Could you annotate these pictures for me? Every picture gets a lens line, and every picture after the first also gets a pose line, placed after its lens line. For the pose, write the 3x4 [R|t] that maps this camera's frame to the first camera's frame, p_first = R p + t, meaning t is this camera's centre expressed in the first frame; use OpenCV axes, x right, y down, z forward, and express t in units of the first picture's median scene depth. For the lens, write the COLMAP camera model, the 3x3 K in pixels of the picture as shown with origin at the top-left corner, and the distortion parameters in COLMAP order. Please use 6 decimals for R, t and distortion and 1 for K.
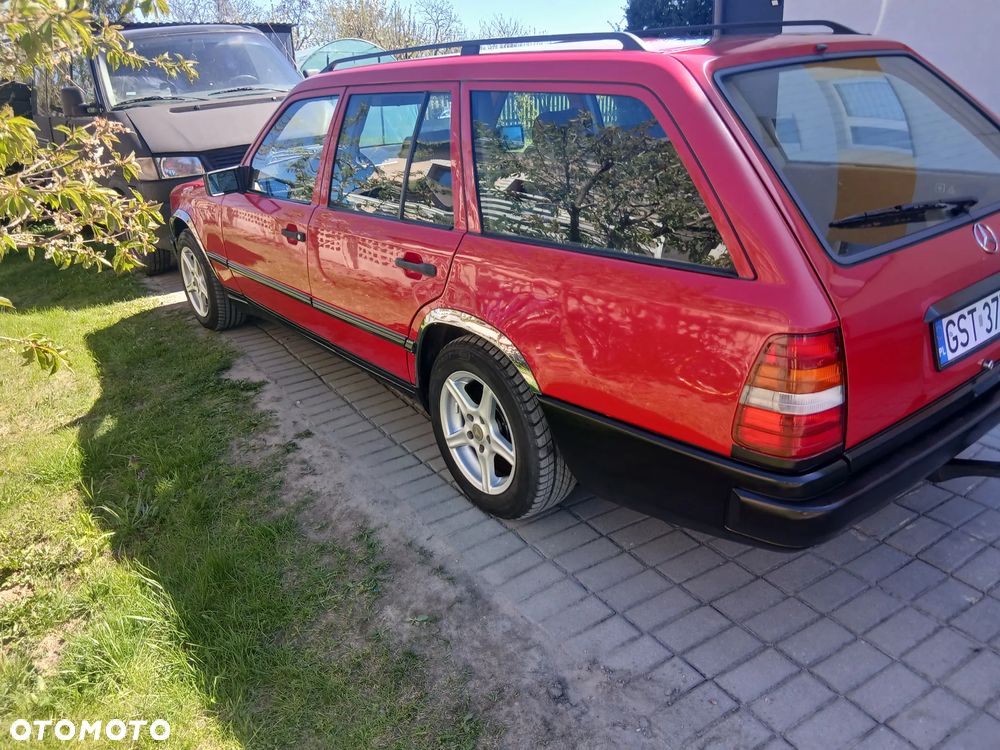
lens RADIAL K [[779.2, 0, 461.9], [0, 779.2, 371.3], [0, 0, 1]] dist [0.102756, -0.163410]
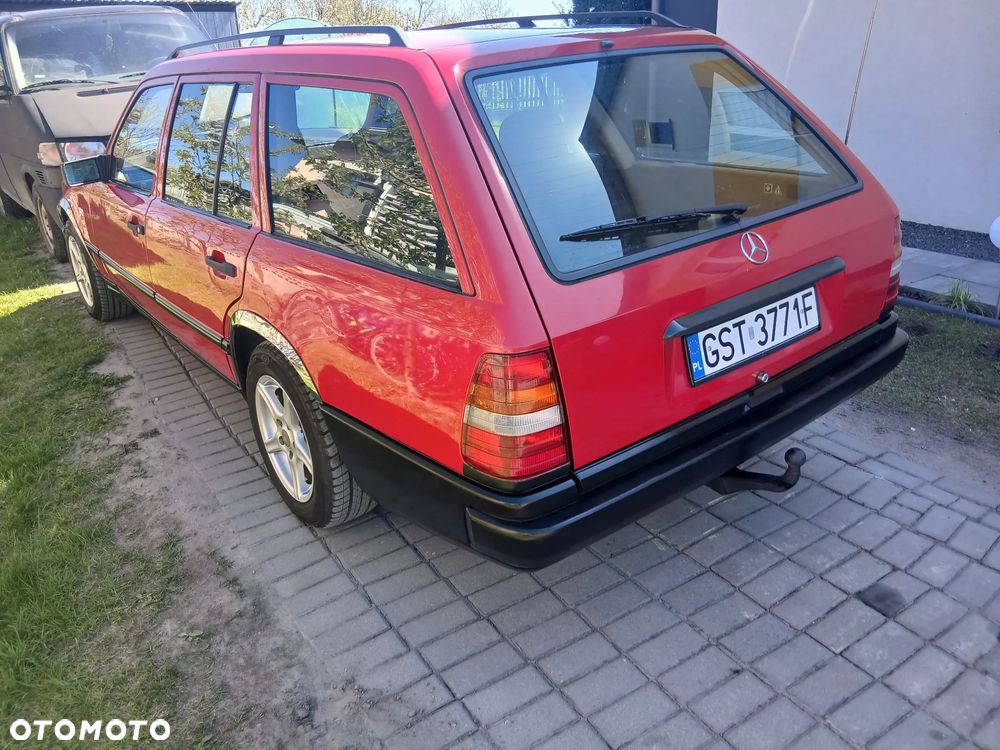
lens RADIAL K [[771.5, 0, 501.5], [0, 771.5, 371.9], [0, 0, 1]] dist [0.078522, -0.138907]
pose [[0.999927, 0.005247, 0.010929, 0.307751], [-0.005605, 0.999440, 0.032995, -0.041925], [-0.010750, -0.033054, 0.999396, 0.042396]]
